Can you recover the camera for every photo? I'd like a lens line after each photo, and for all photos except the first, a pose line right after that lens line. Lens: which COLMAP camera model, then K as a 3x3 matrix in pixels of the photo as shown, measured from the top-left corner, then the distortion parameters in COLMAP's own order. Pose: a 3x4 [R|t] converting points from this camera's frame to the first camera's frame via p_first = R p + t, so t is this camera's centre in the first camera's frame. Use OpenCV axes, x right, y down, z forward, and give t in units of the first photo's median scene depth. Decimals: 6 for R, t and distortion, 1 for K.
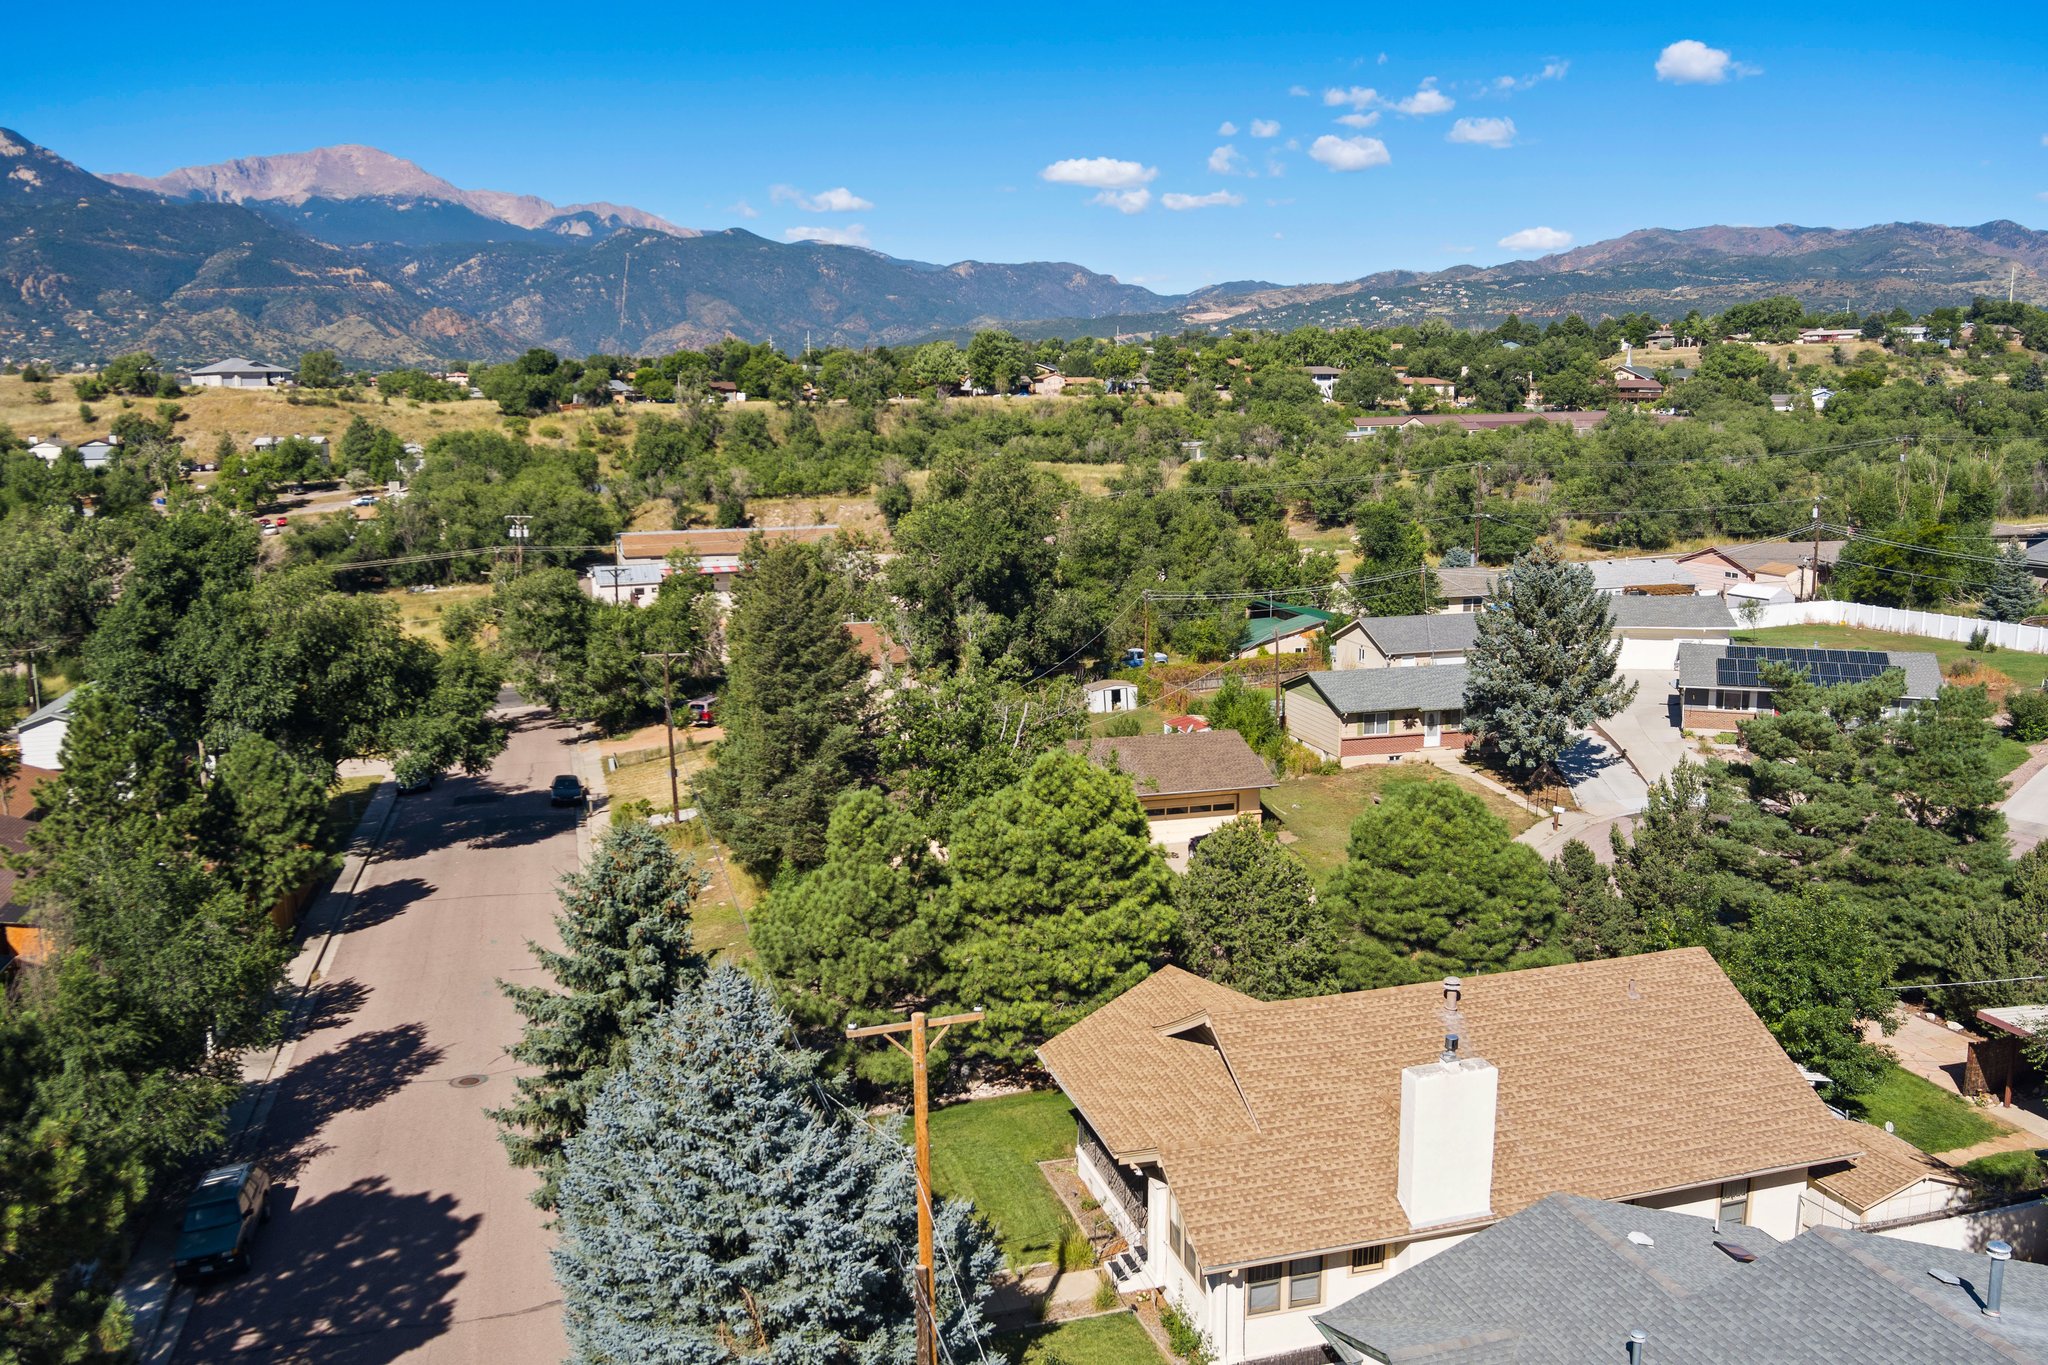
lens RADIAL K [[1616.1, 0, 1067.0], [0, 1616.1, 679.8], [0, 0, 1]] dist [-0.082788, 0.039440]
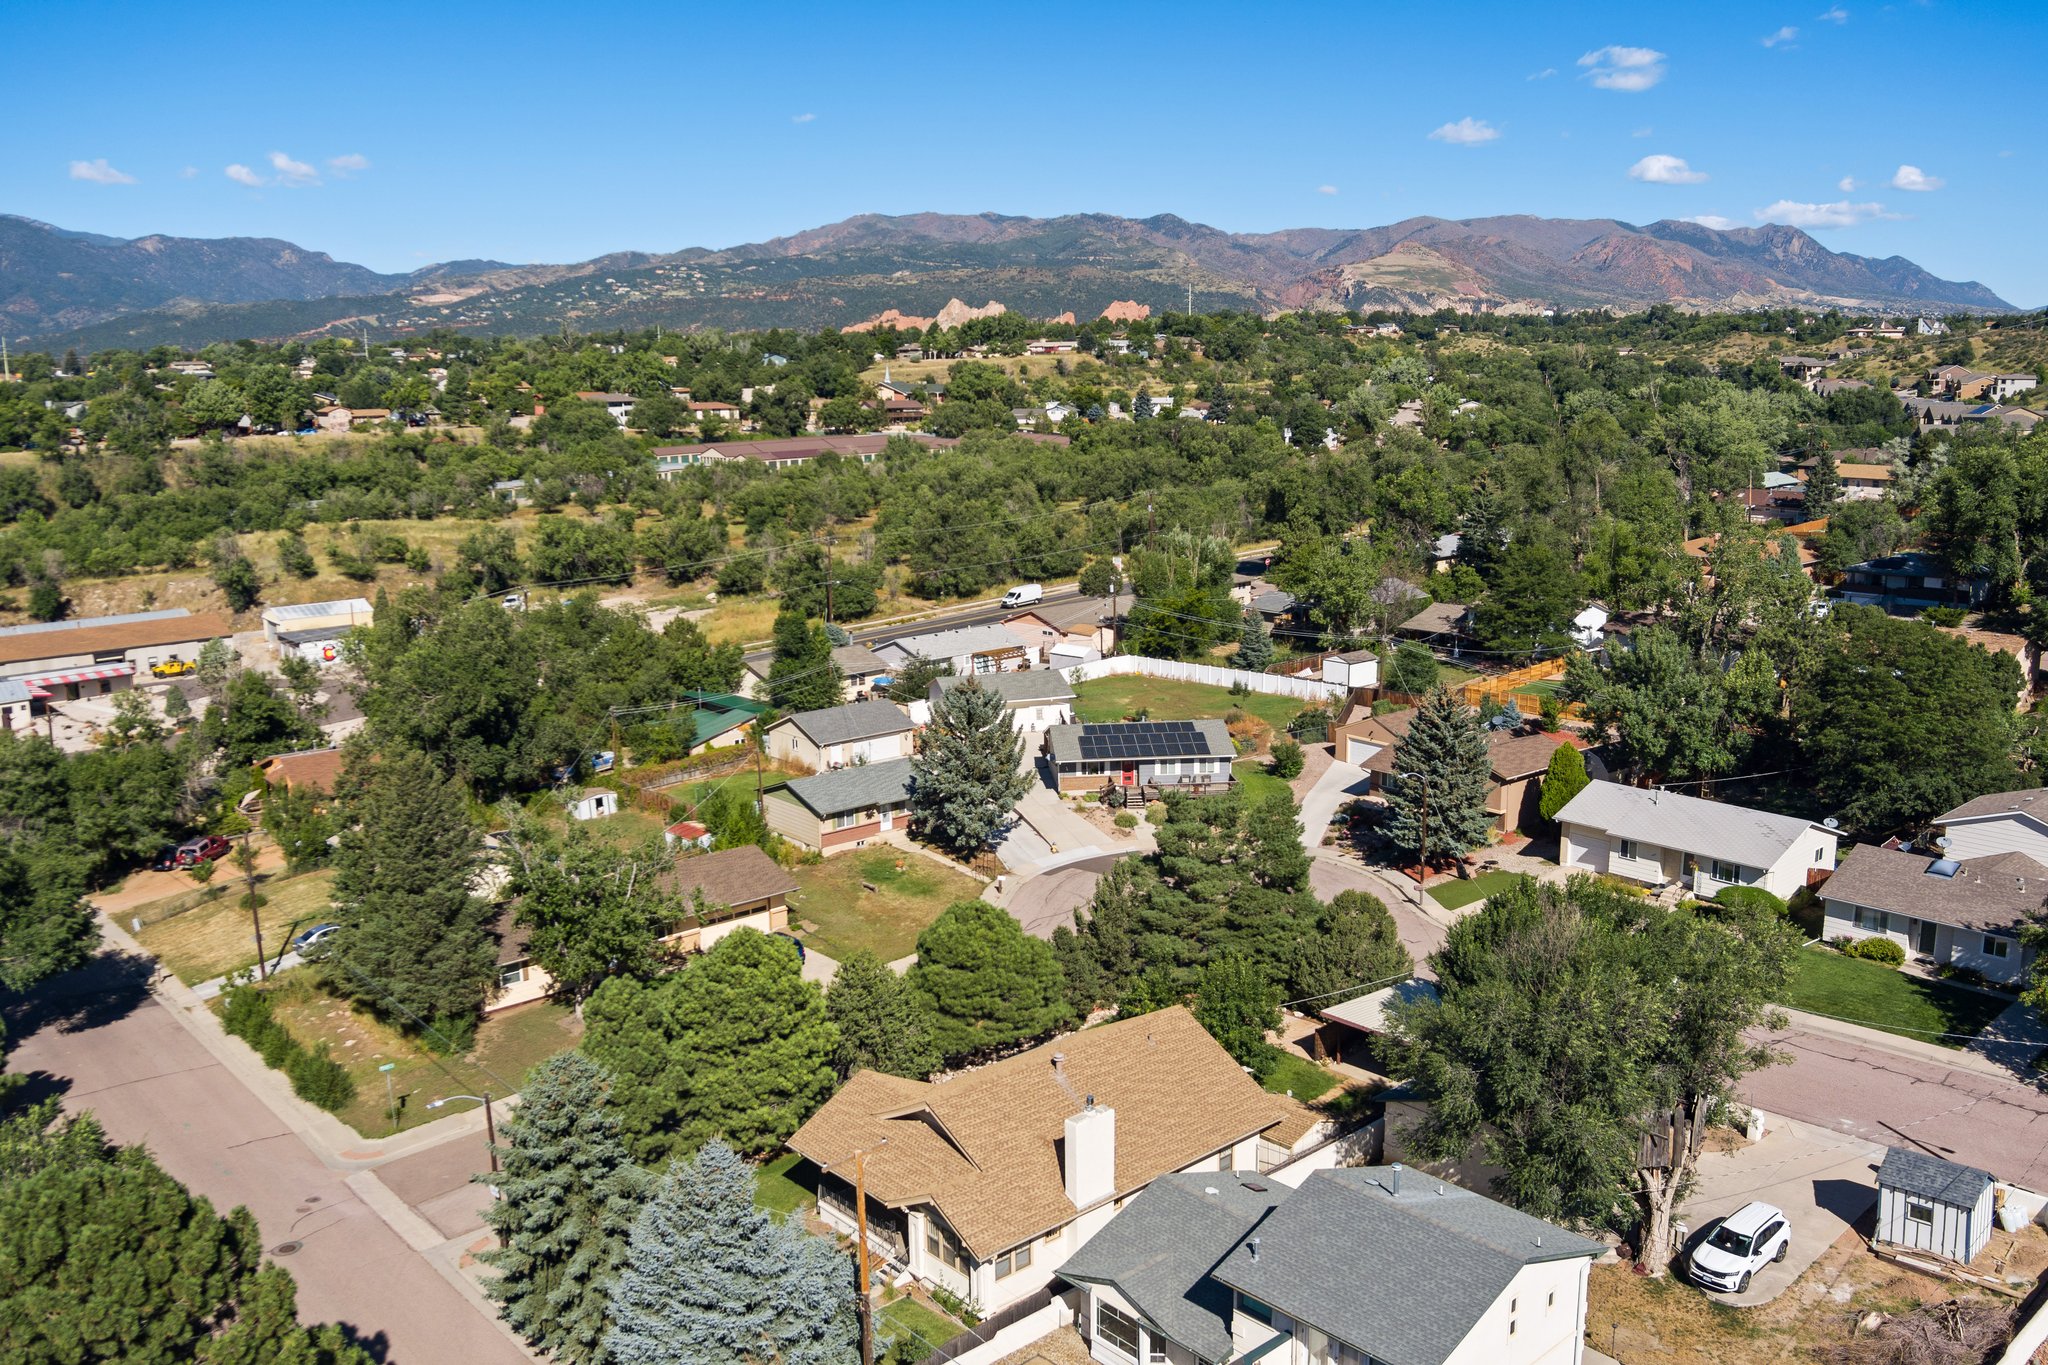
lens RADIAL K [[1593.9, 0, 1024.0], [0, 1593.9, 682.5], [0, 0, 1]] dist [-0.052476, 0.005657]
pose [[0.906879, -0.081714, 0.413392, -0.144241], [0.075030, 0.996654, 0.032409, -0.082601], [-0.414657, 0.001626, 0.909976, -0.156473]]
